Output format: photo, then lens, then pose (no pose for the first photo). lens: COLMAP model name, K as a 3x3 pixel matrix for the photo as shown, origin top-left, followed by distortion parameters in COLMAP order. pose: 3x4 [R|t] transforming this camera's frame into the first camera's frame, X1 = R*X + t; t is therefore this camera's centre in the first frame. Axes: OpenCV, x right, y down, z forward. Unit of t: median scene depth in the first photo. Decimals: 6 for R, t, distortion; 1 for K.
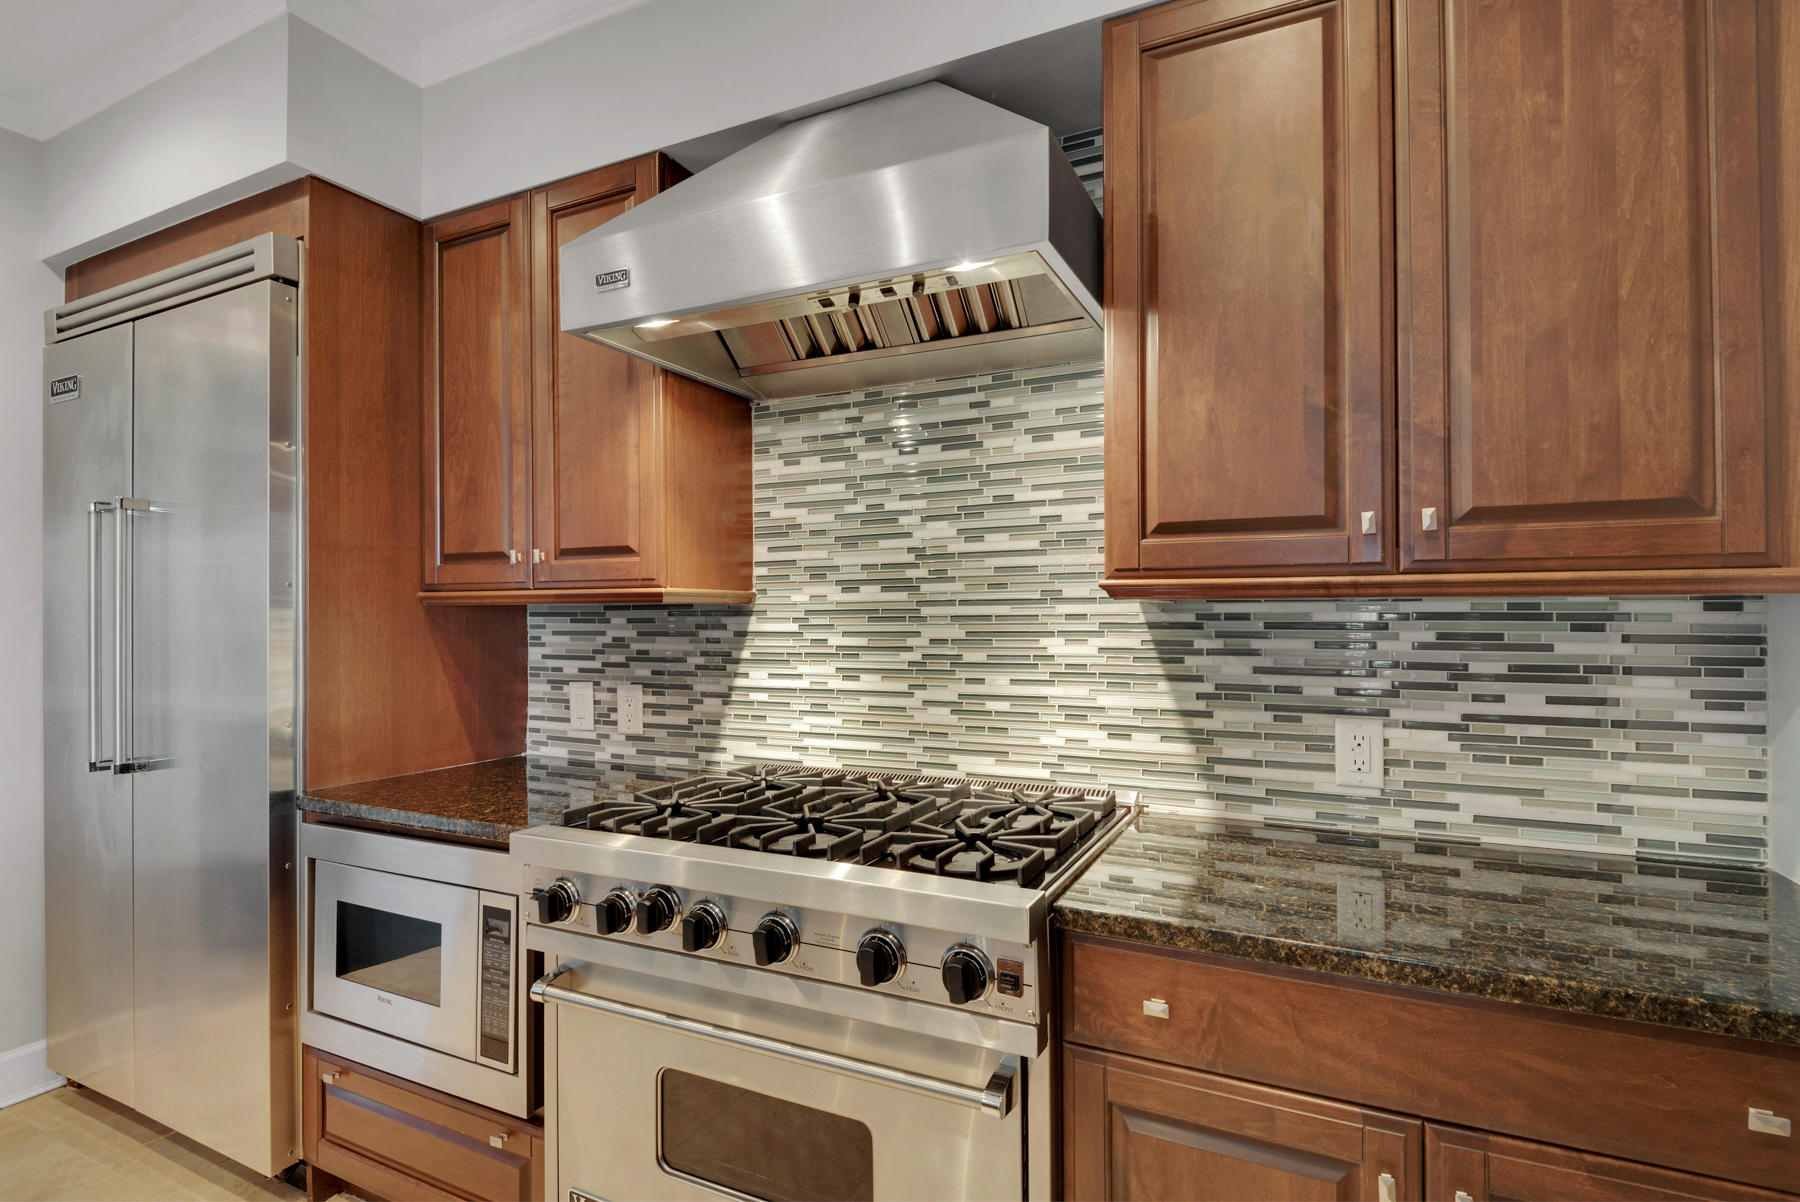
lens RADIAL K [[878.4, 0, 900.0], [0, 878.4, 601.0], [0, 0, 1]] dist [0.027298, -0.026036]
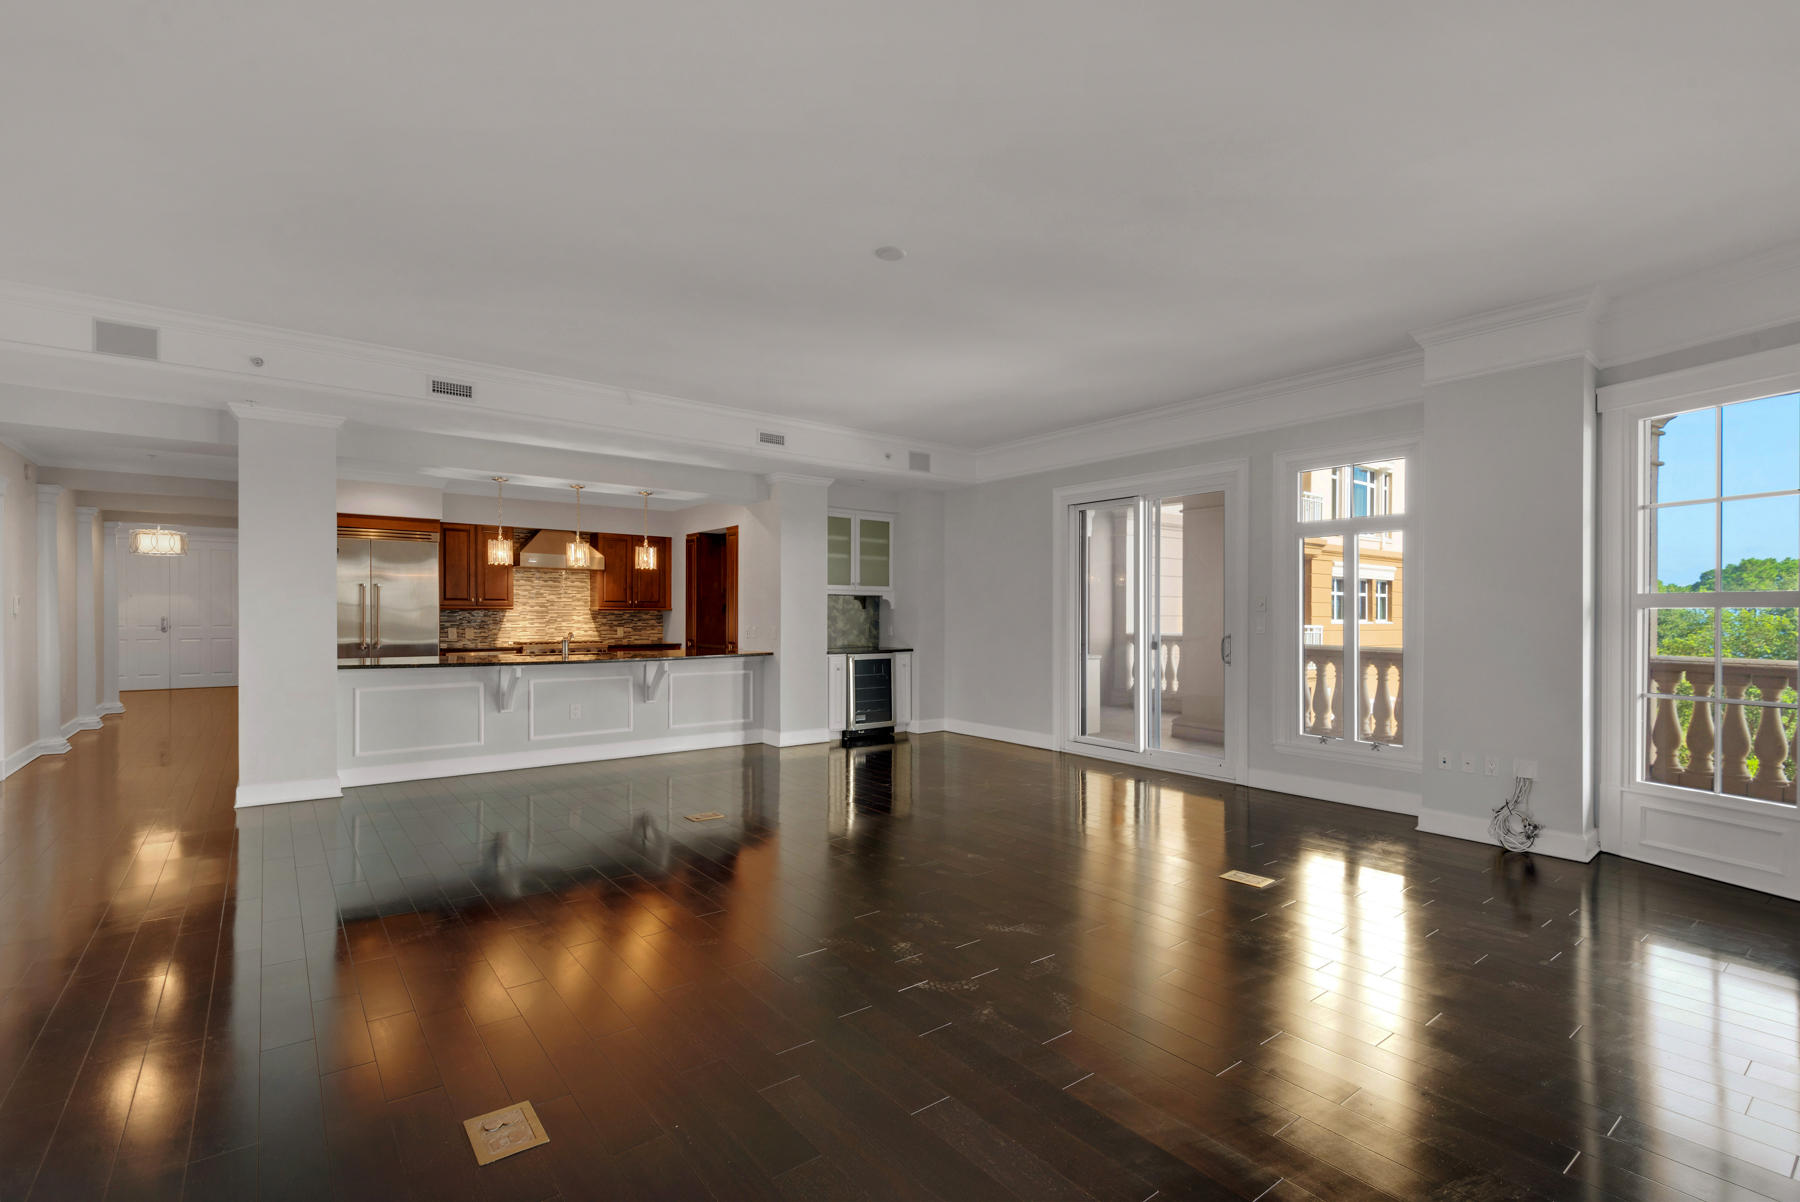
lens RADIAL K [[825.5, 0, 940.7], [0, 825.5, 631.3], [0, 0, 1]] dist [0.001058, -0.000021]
pose [[0.408872, -0.016282, 0.912446, -3.756842], [-0.021020, 0.999408, 0.027253, -0.057633], [-0.912350, -0.030322, 0.408288, -3.403694]]
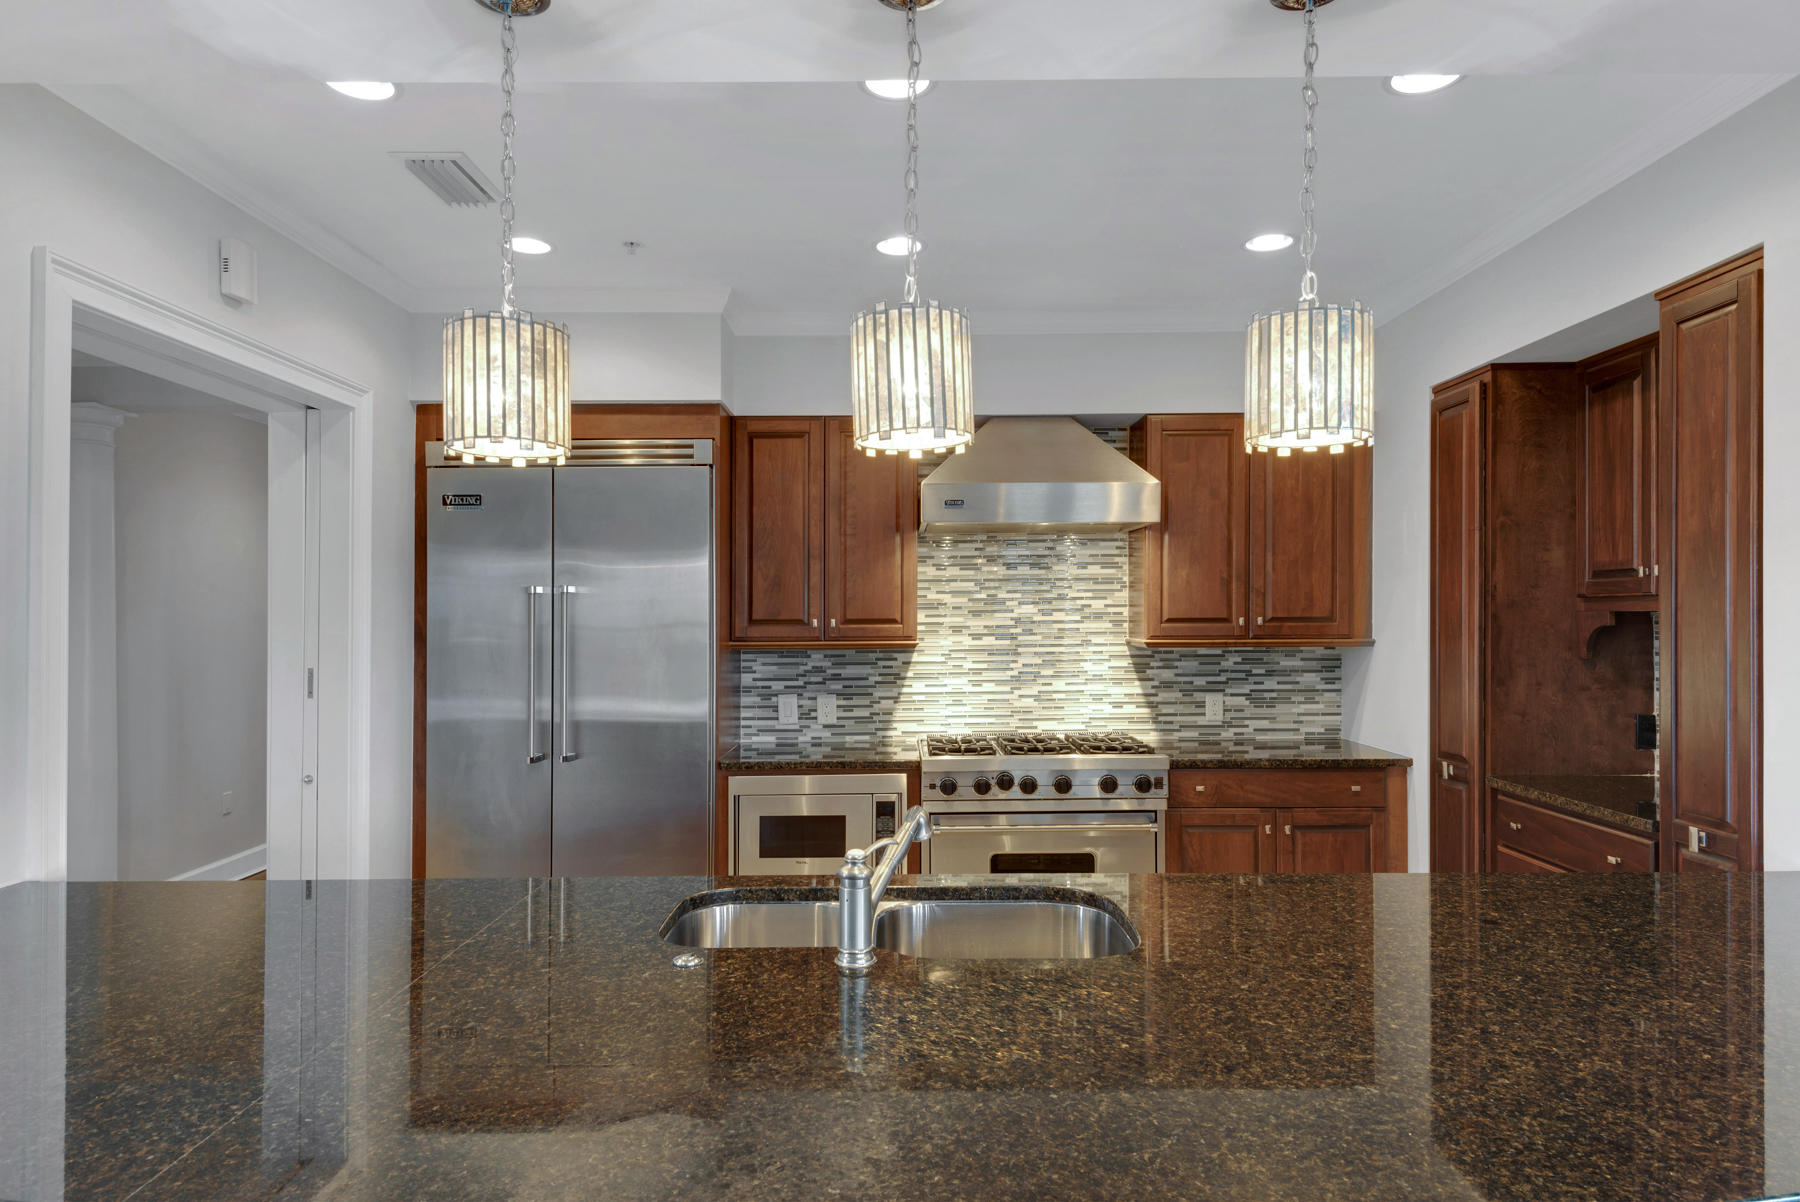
lens RADIAL K [[1063.7, 0, 891.5], [0, 1063.7, 615.1], [0, 0, 1]] dist [0.028380, -0.000343]
pose [[0.896988, -0.002697, 0.442046, -1.326049], [-0.003261, 0.999914, 0.012718, -0.099232], [-0.442042, -0.012850, 0.896902, -1.046654]]
